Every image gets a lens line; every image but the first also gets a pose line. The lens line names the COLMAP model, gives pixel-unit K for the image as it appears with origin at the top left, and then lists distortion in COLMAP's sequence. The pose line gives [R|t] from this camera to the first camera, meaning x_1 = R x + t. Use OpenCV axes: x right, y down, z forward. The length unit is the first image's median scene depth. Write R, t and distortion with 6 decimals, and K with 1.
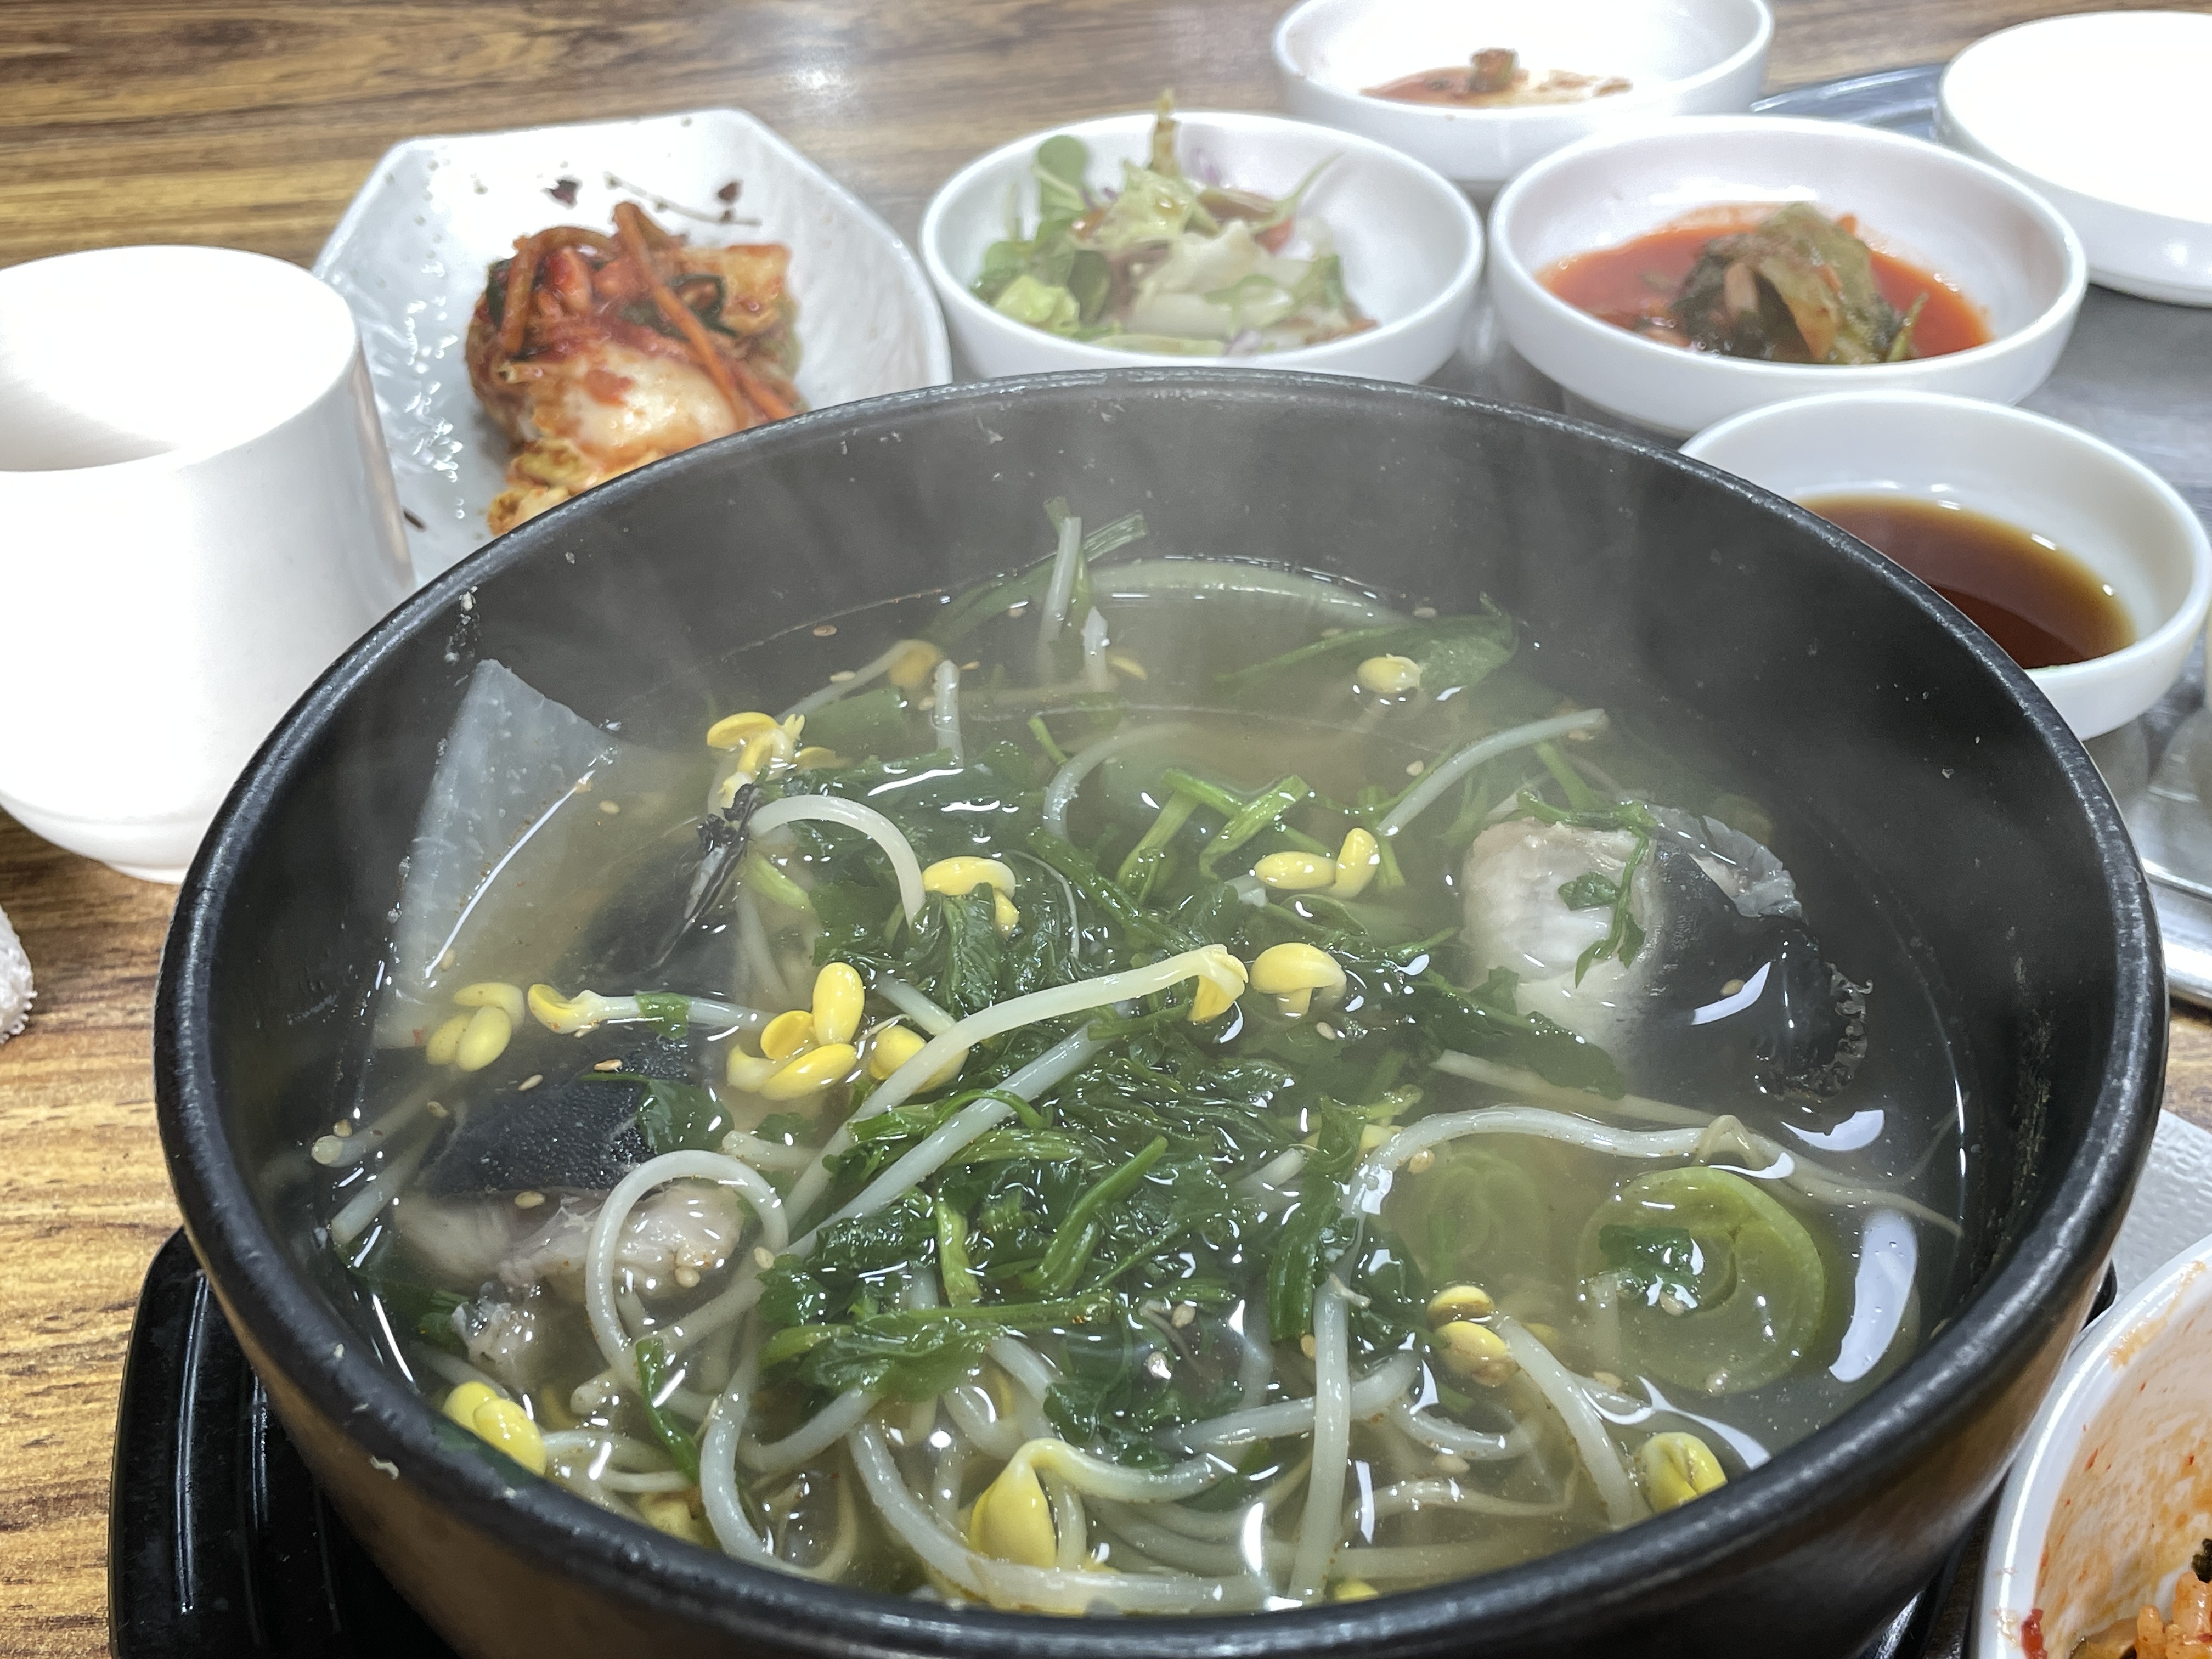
lens RADIAL K [[2444.0, 0, 1076.3], [0, 2444.0, 830.3], [0, 0, 1]] dist [0.167087, -0.404765]
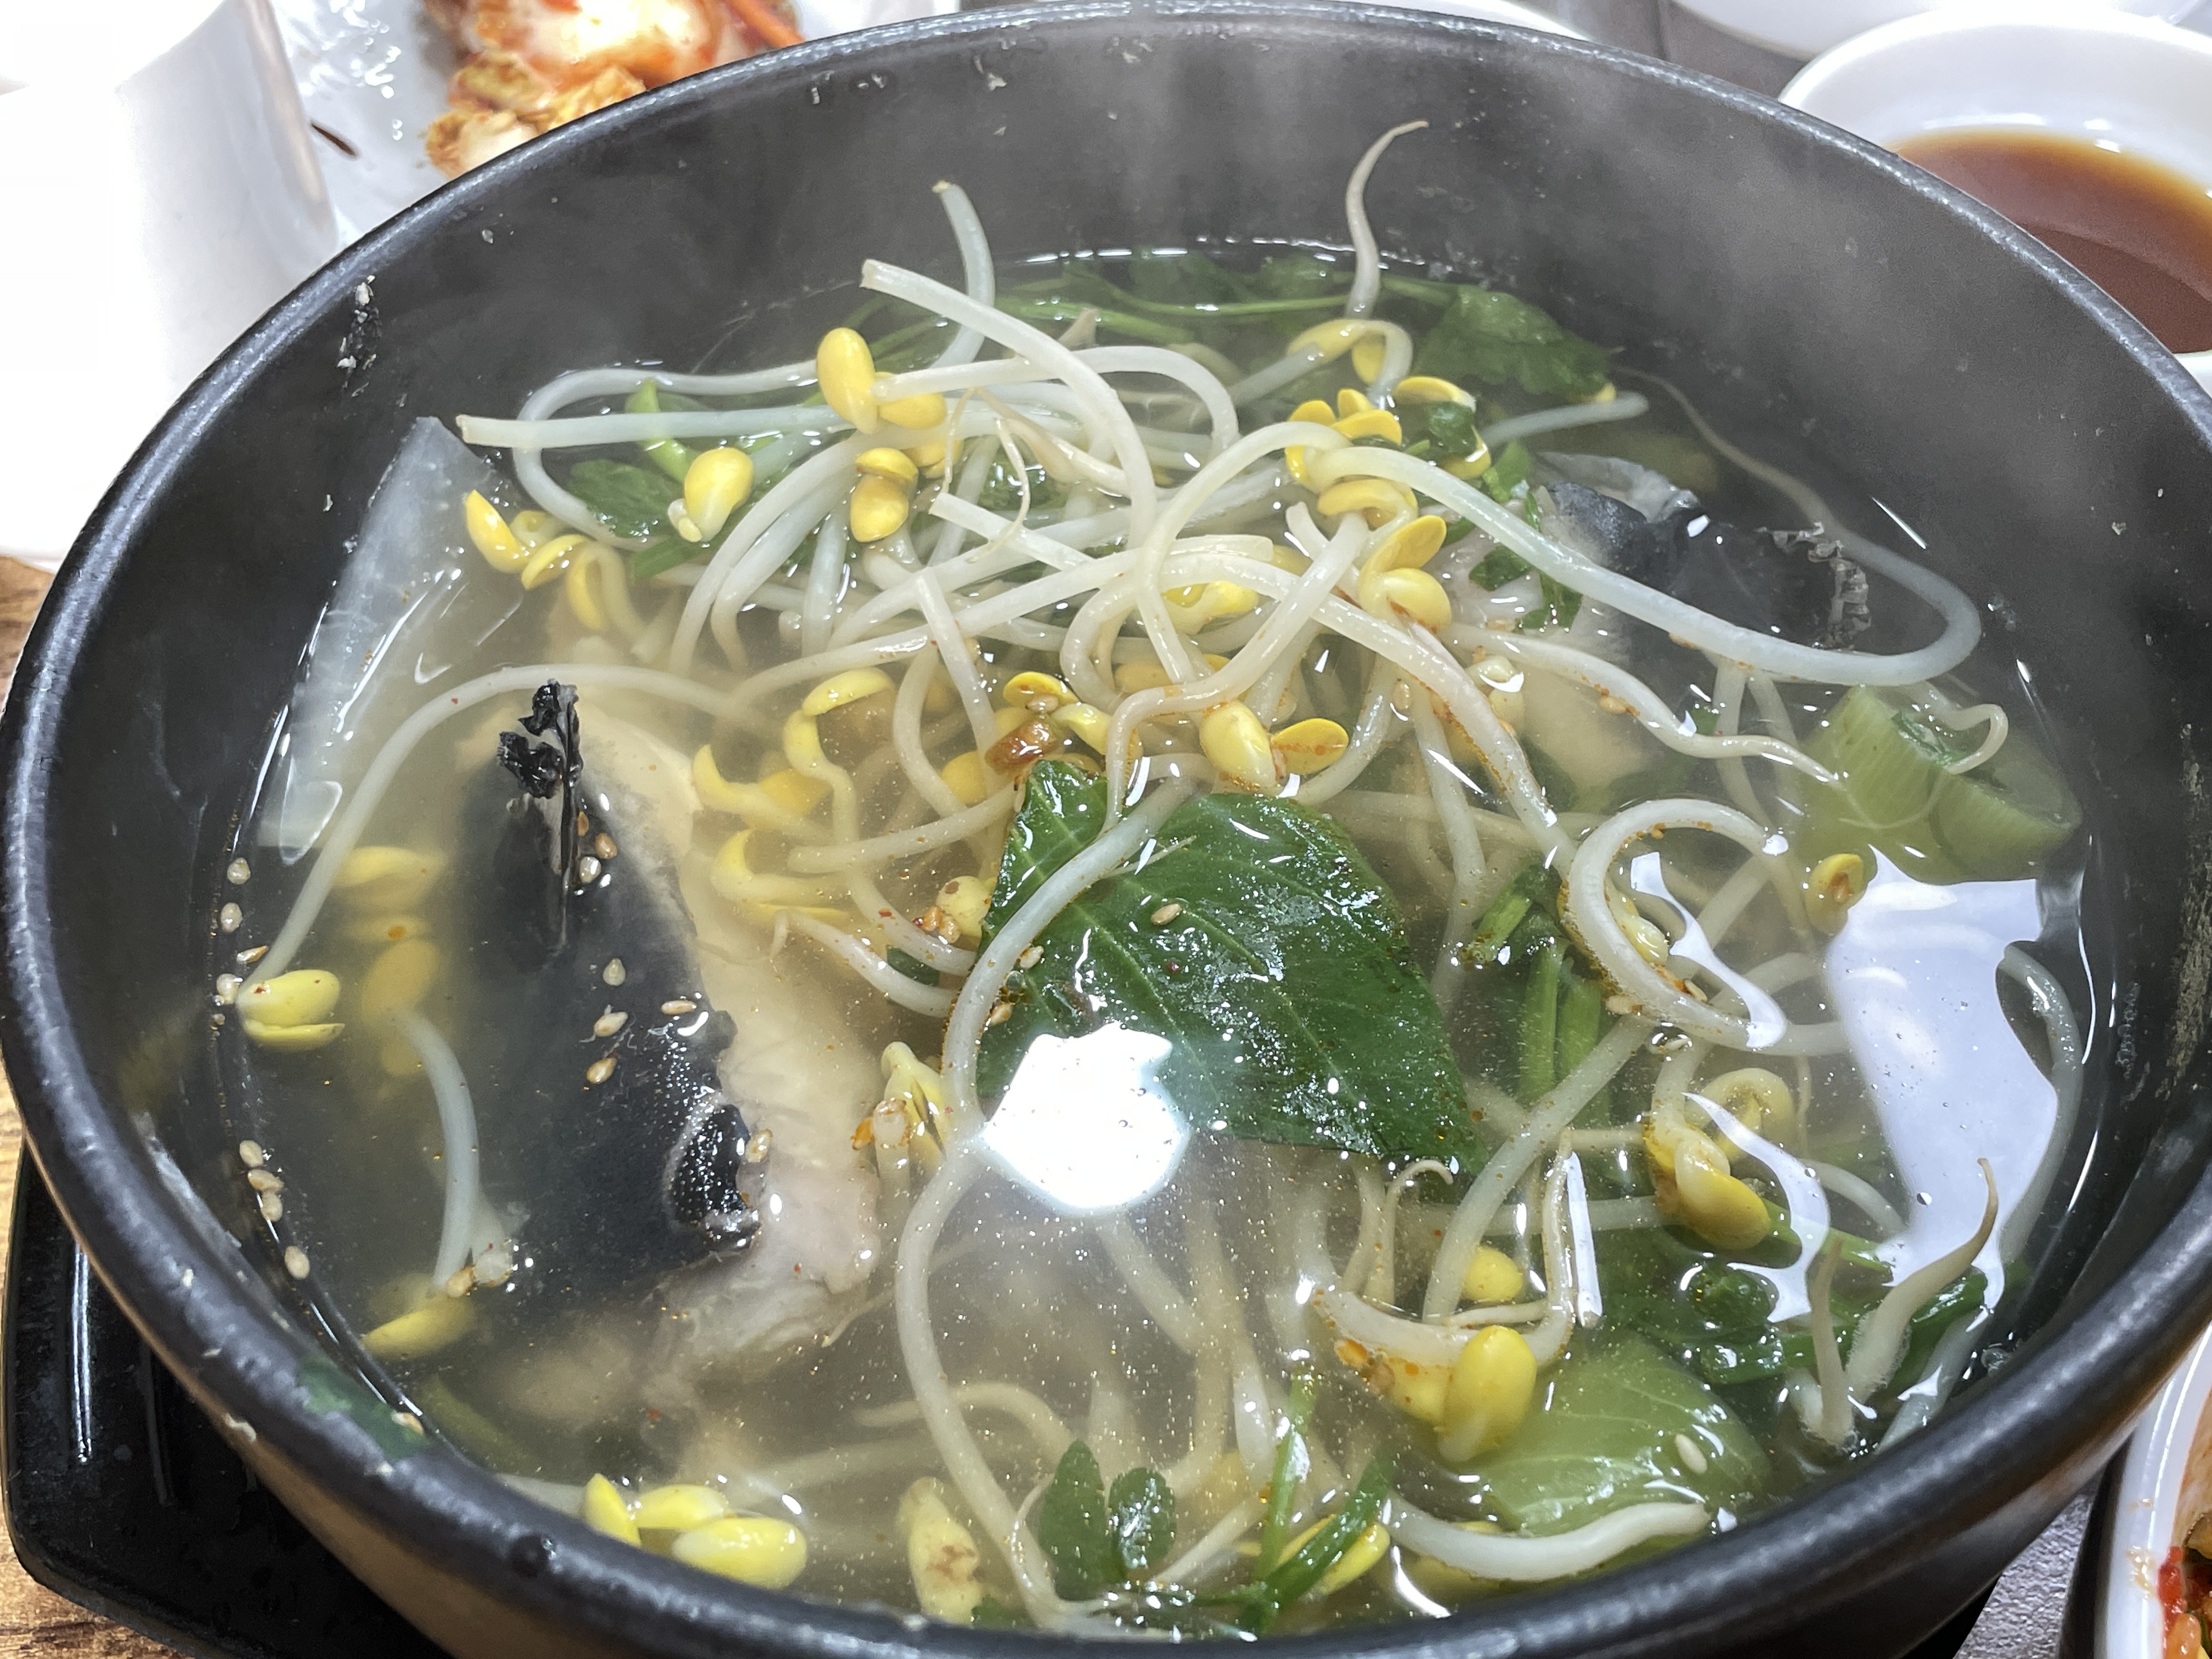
lens RADIAL K [[2472.7, 0, 1106.0], [0, 2472.7, 829.5], [0, 0, 1]] dist [0.116041, -0.231967]
pose [[0.999957, 0.008829, -0.002675, 0.008652], [-0.008255, 0.985817, 0.167620, -0.050740], [0.004117, -0.167591, 0.985848, 0.115553]]
